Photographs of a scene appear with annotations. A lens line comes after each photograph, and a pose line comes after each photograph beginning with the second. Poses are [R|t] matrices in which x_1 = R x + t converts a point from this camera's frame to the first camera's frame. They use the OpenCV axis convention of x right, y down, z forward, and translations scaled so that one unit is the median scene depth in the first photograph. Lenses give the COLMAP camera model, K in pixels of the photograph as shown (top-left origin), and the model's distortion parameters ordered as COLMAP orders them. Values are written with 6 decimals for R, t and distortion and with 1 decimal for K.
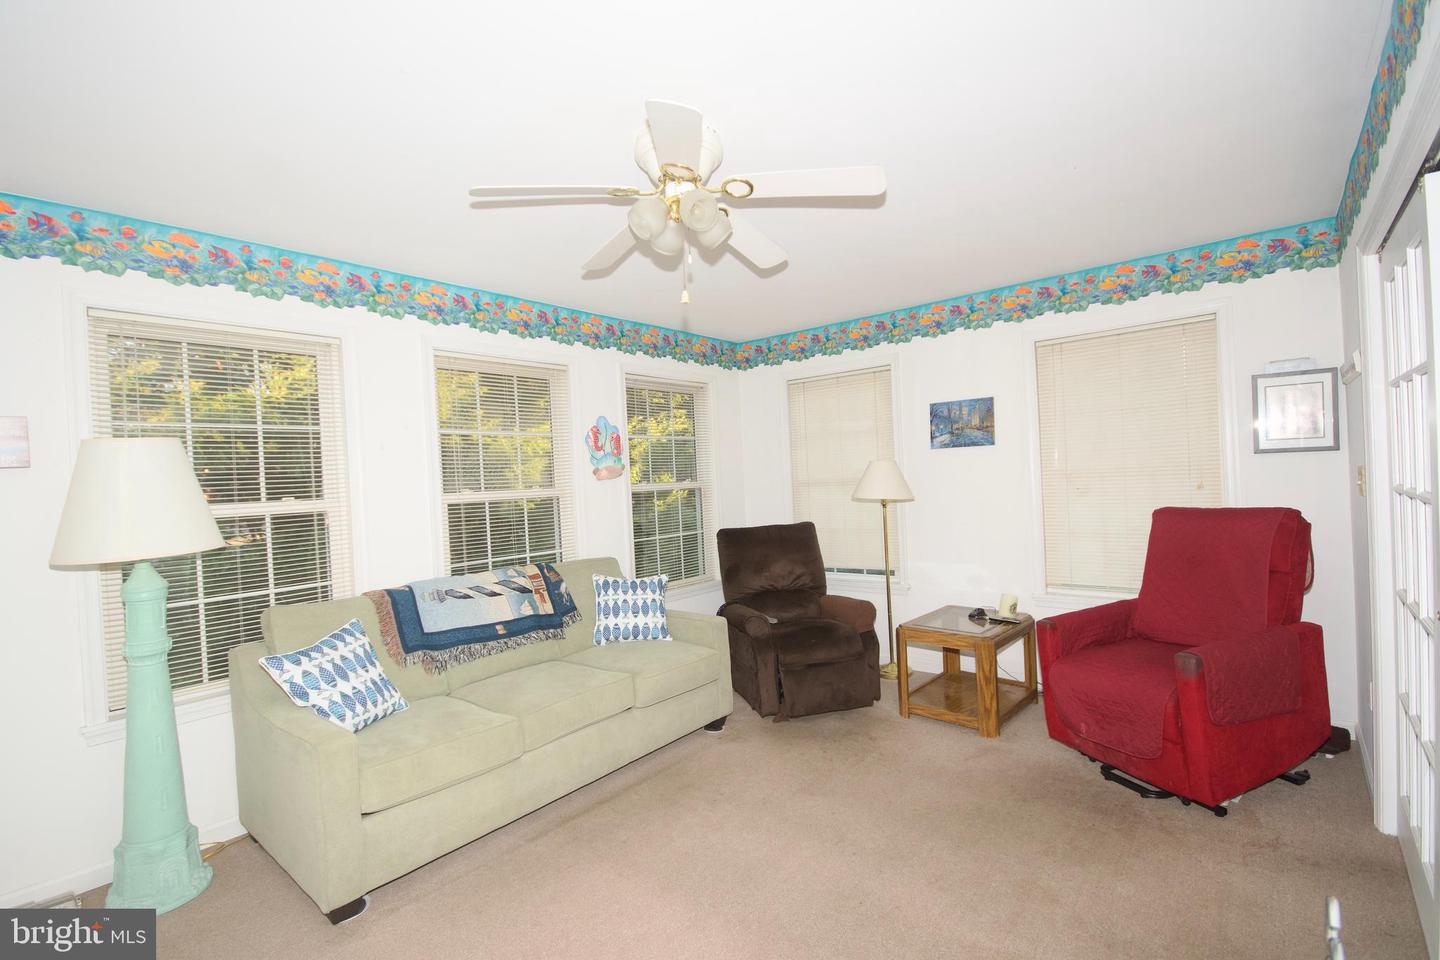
lens RADIAL K [[664.4, 0, 721.4], [0, 664.4, 483.2], [0, 0, 1]] dist [-0.011330, 0.022594]
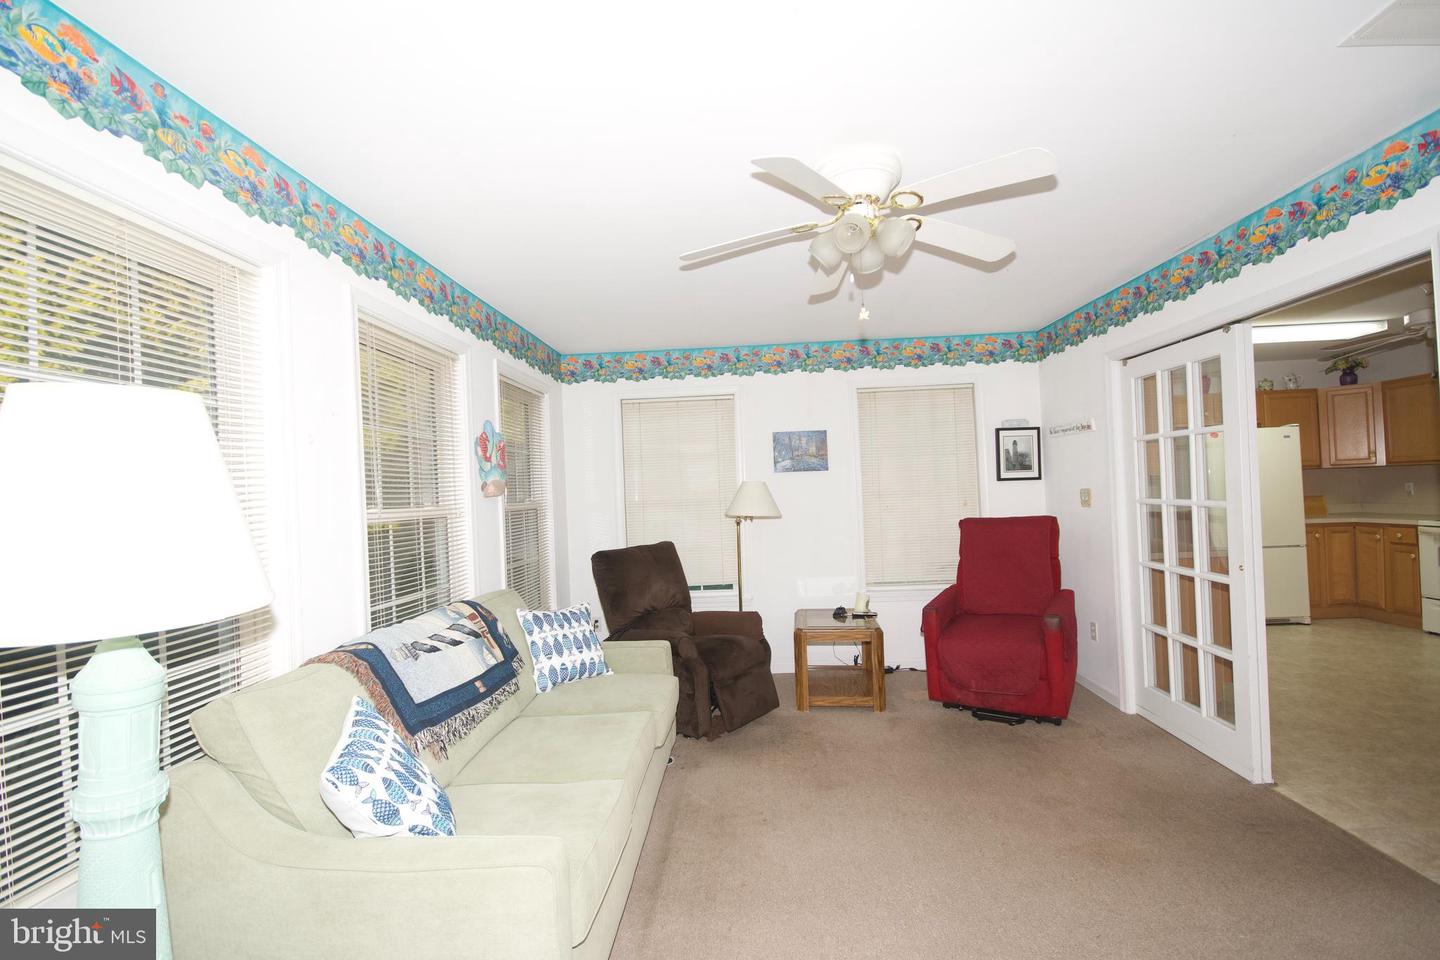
lens RADIAL K [[656.8, 0, 725.7], [0, 656.8, 484.1], [0, 0, 1]] dist [-0.011501, 0.000174]
pose [[0.794668, 0.021259, 0.606672, -0.503970], [0.006799, 0.999012, -0.043912, 0.019832], [-0.607006, 0.039020, 0.793738, 0.194110]]
